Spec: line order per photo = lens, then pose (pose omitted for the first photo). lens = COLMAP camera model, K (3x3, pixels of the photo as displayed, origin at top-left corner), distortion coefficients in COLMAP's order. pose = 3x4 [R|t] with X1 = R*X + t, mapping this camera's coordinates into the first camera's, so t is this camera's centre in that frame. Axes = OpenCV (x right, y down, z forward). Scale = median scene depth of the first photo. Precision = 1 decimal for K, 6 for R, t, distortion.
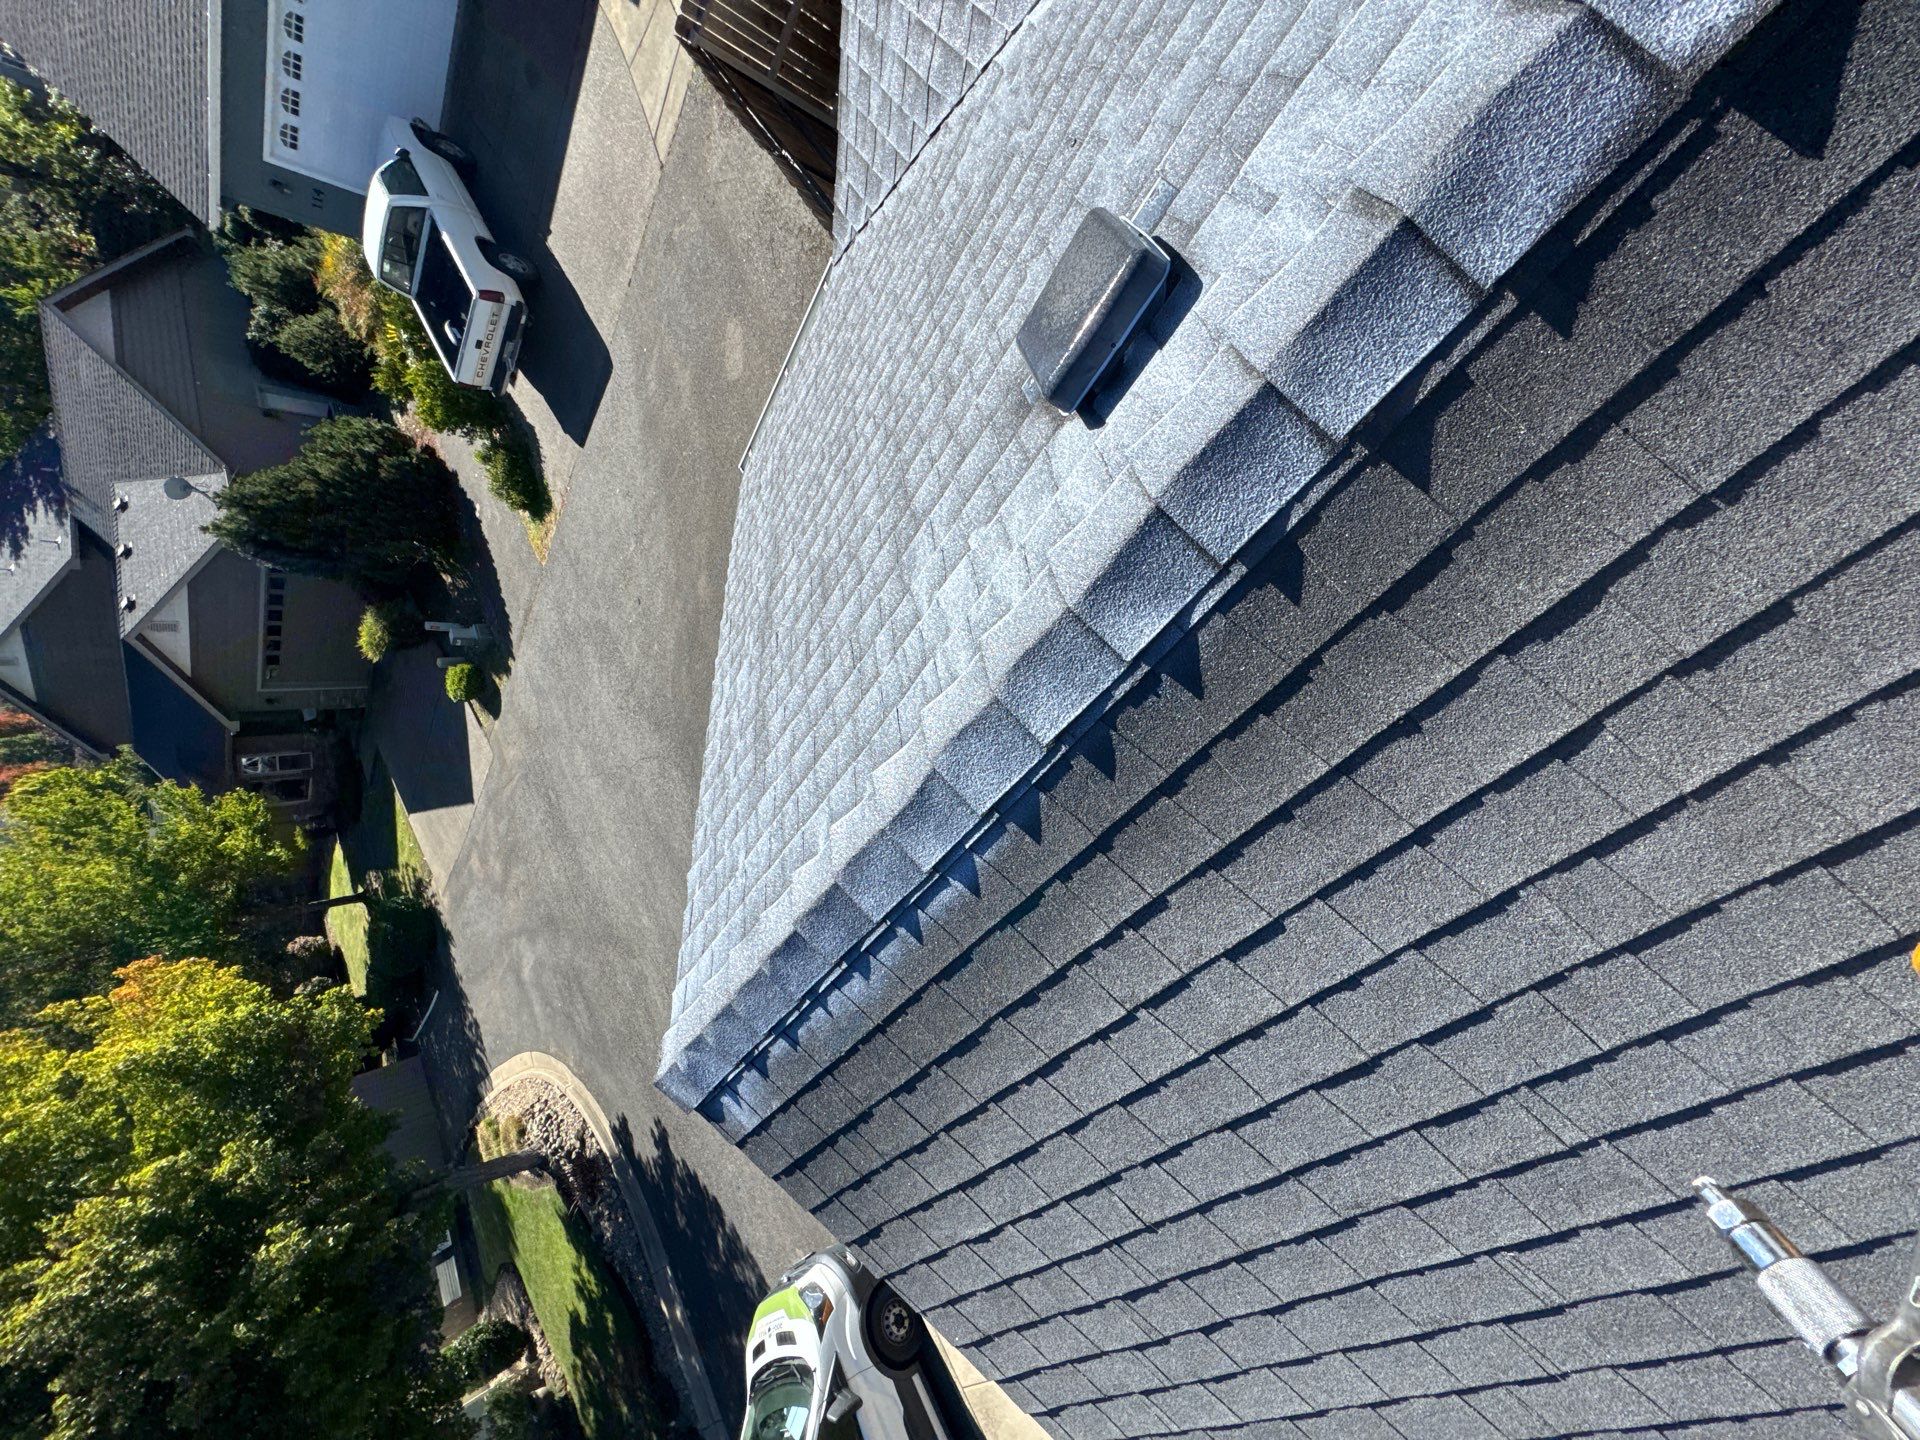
lens RADIAL K [[763.6, 0, 951.0], [0, 763.6, 727.4], [0, 0, 1]] dist [-0.003507, -0.000536]
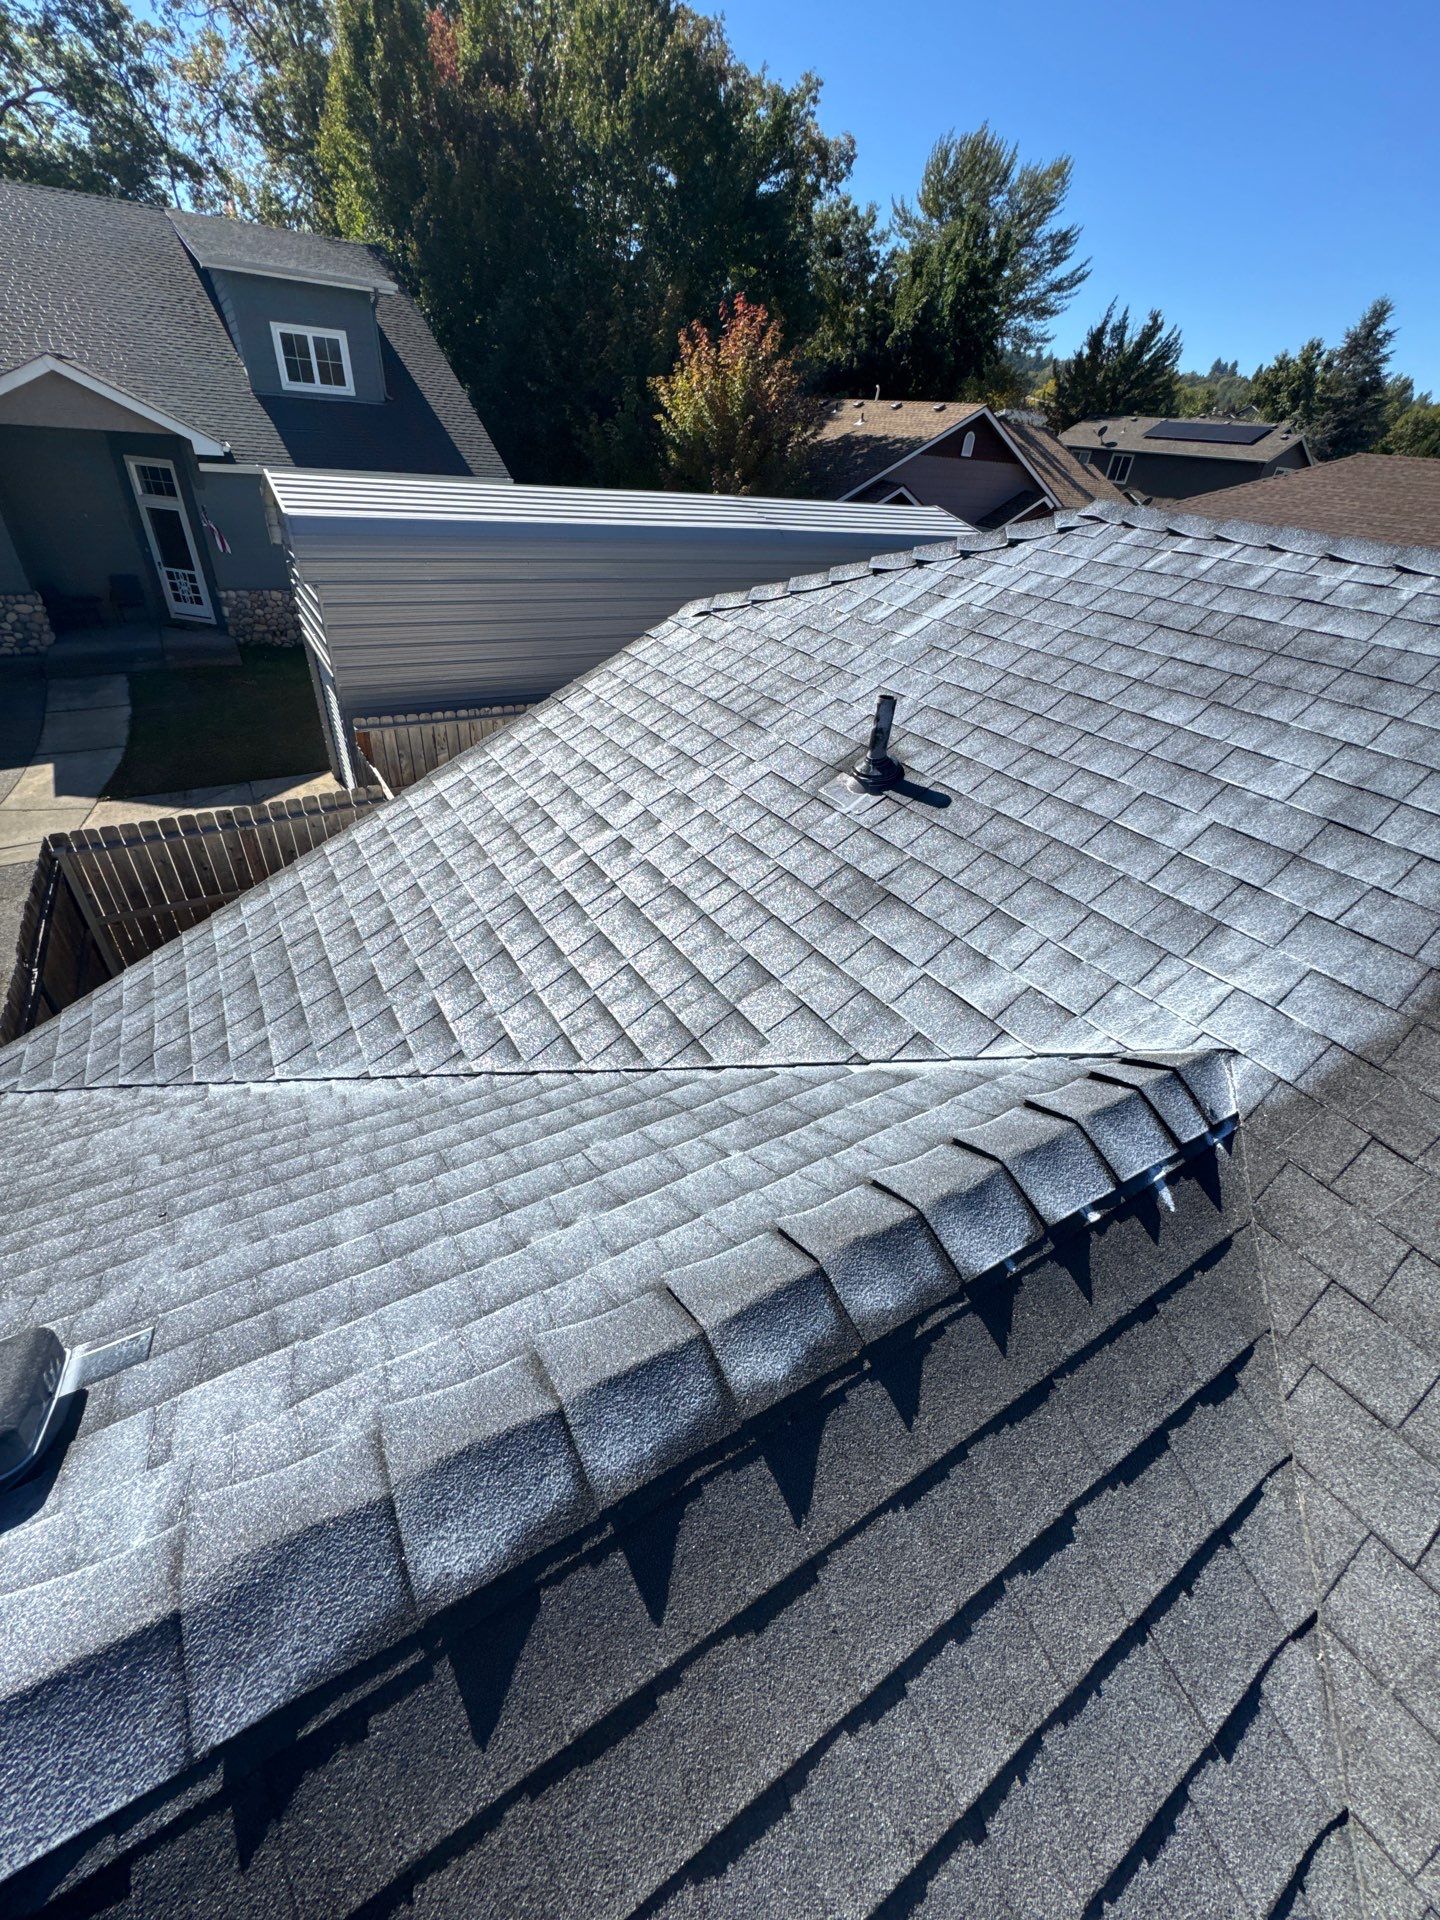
lens RADIAL K [[766.1, 0, 723.8], [0, 766.1, 955.9], [0, 0, 1]] dist [-0.000967, -0.000392]
pose [[0.652716, 0.689386, 0.314179, 0.057511], [-0.119281, 0.503044, -0.855990, -0.106377], [-0.748153, 0.521243, 0.410575, -0.081555]]
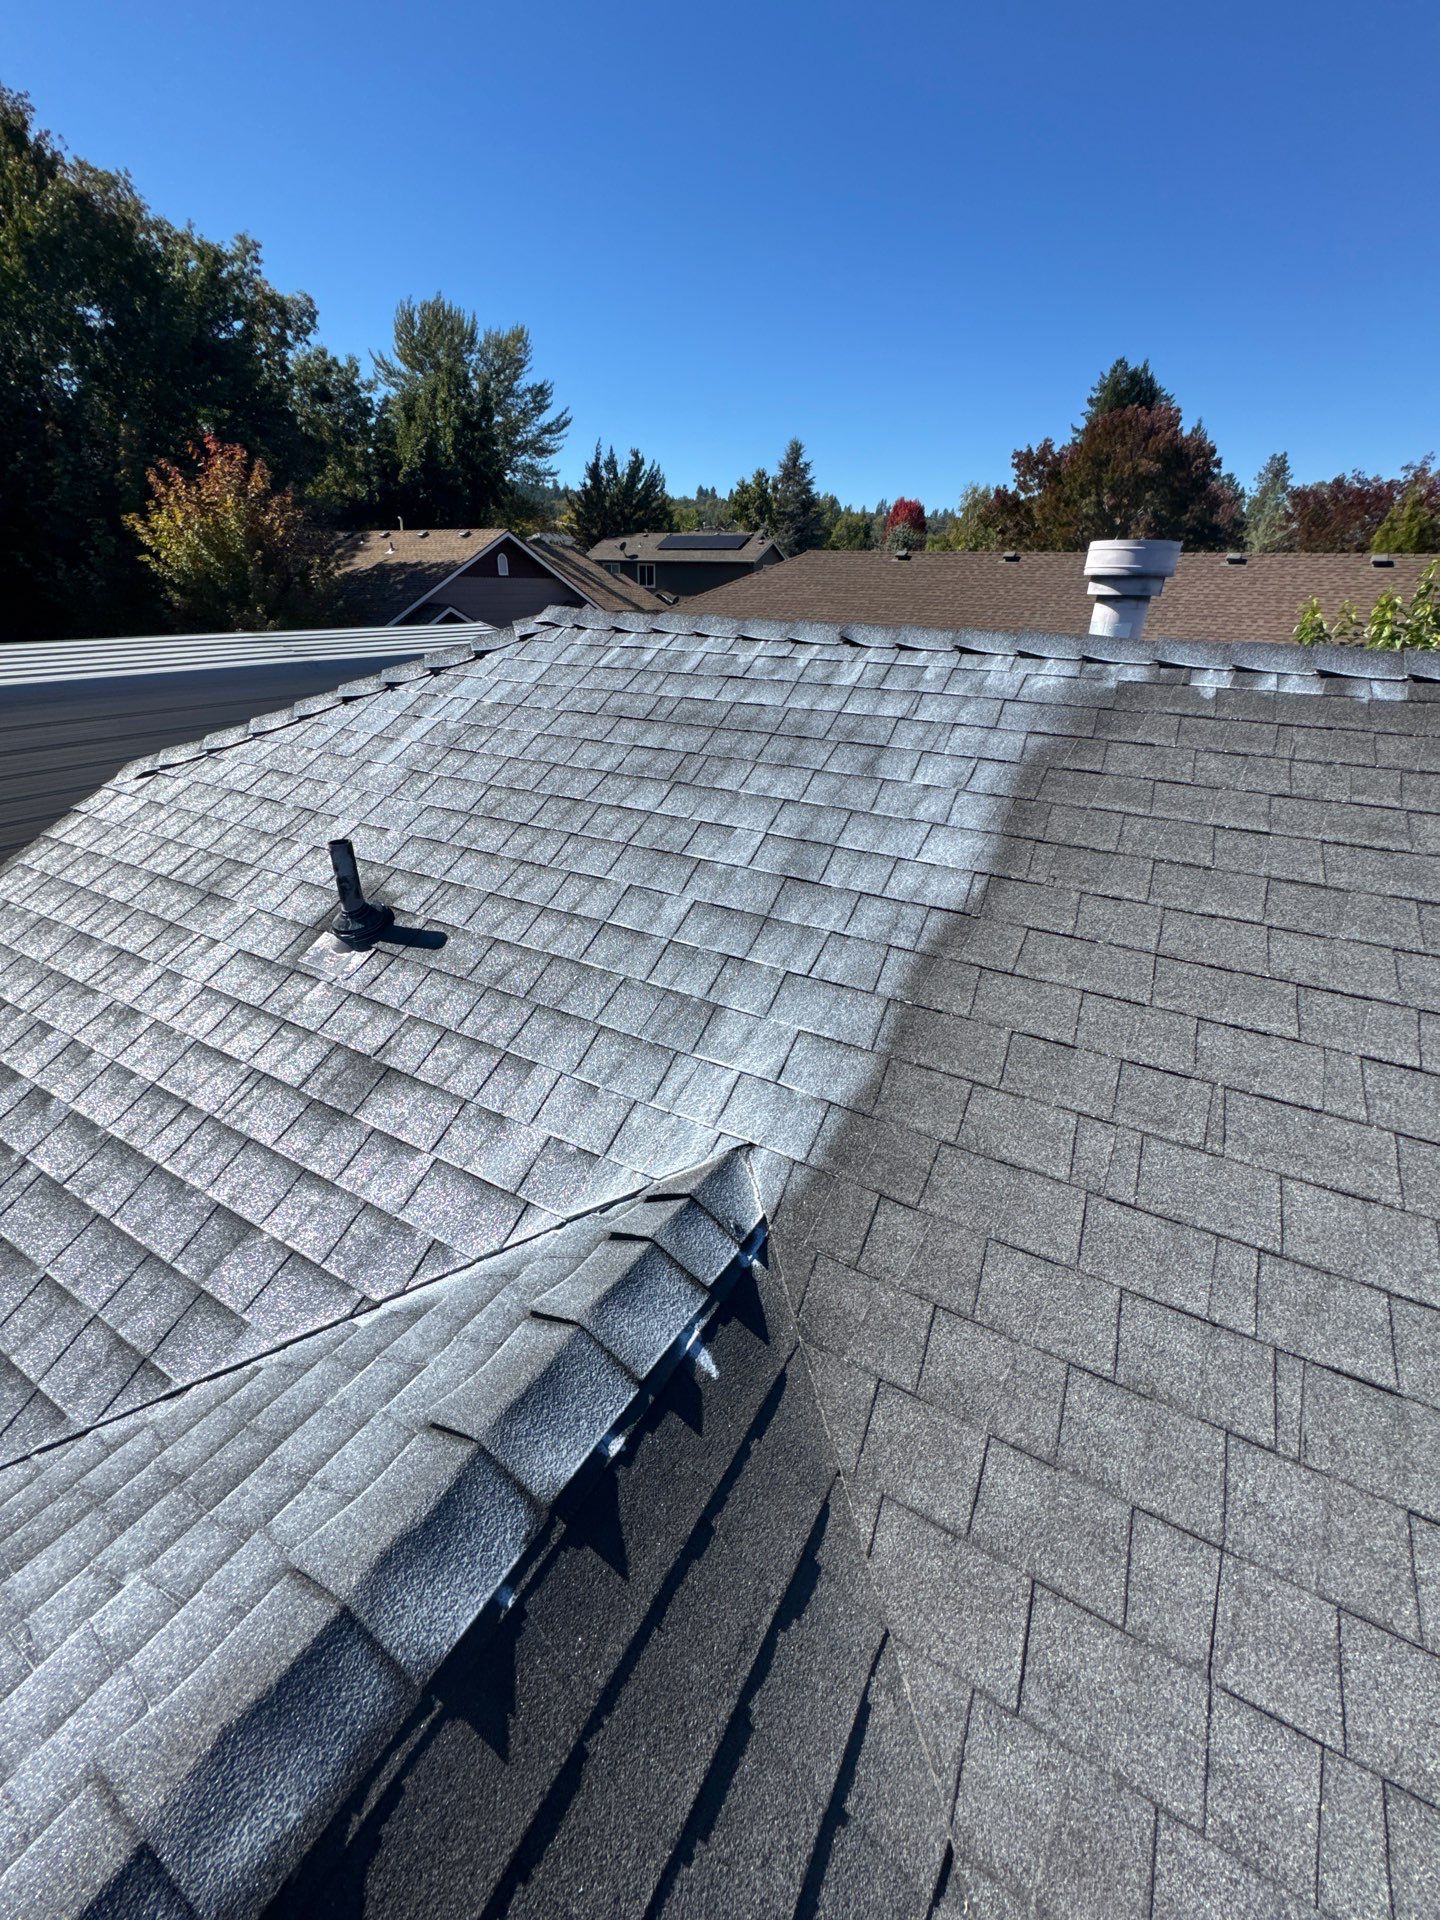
lens RADIAL K [[764.6, 0, 722.9], [0, 764.6, 957.0], [0, 0, 1]] dist [-0.000714, -0.000475]
pose [[0.673875, 0.532203, 0.512496, 0.188534], [0.362182, 0.366642, -0.856970, -0.210369], [-0.643985, 0.763108, 0.054317, -0.223044]]
